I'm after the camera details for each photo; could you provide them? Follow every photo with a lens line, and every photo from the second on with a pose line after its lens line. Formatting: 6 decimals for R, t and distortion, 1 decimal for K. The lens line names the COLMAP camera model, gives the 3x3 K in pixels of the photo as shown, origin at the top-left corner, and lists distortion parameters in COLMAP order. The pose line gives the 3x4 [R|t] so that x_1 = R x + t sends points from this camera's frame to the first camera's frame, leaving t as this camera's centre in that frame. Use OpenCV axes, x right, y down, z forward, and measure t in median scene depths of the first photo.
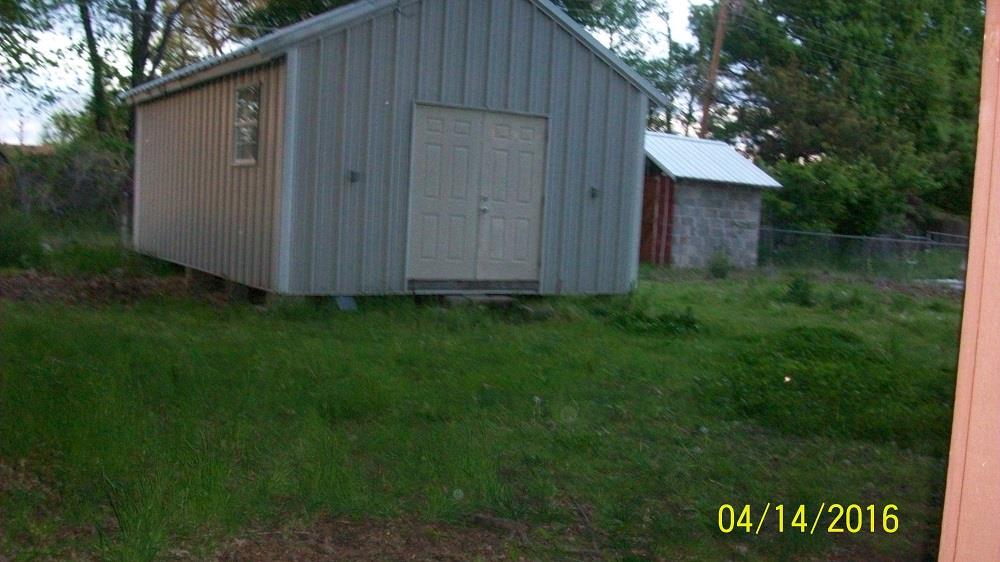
lens RADIAL K [[1043.3, 0, 499.8], [0, 1043.3, 280.9], [0, 0, 1]] dist [-0.098708, 0.000000]
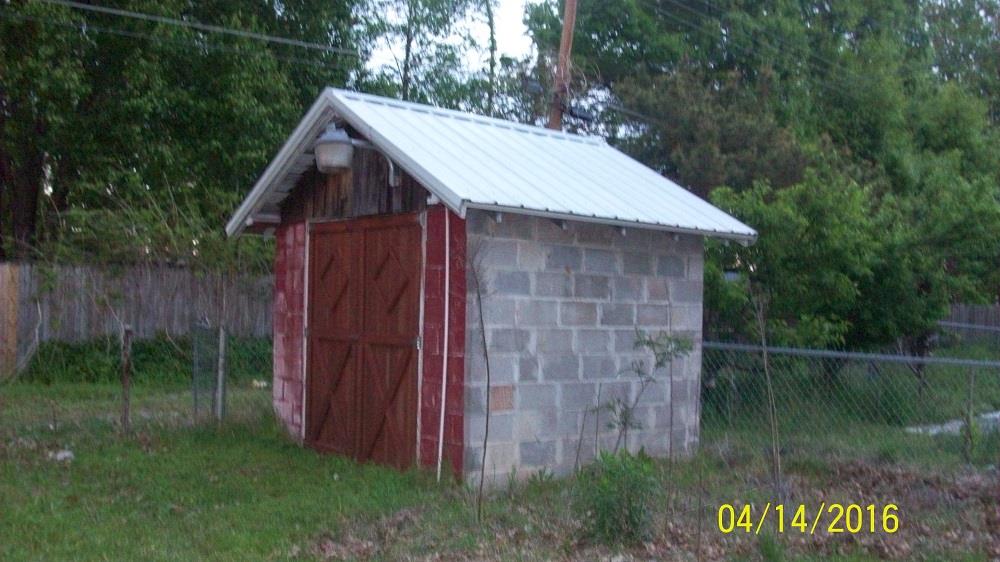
lens RADIAL K [[1043.3, 0, 500.0], [0, 1043.3, 280.3], [0, 0, 1]] dist [-0.098708, 0.000000]
pose [[0.989893, -0.031248, 0.138328, 0.126223], [0.043255, 0.995471, -0.084660, -0.046283], [-0.135056, 0.089787, 0.986761, 0.641246]]
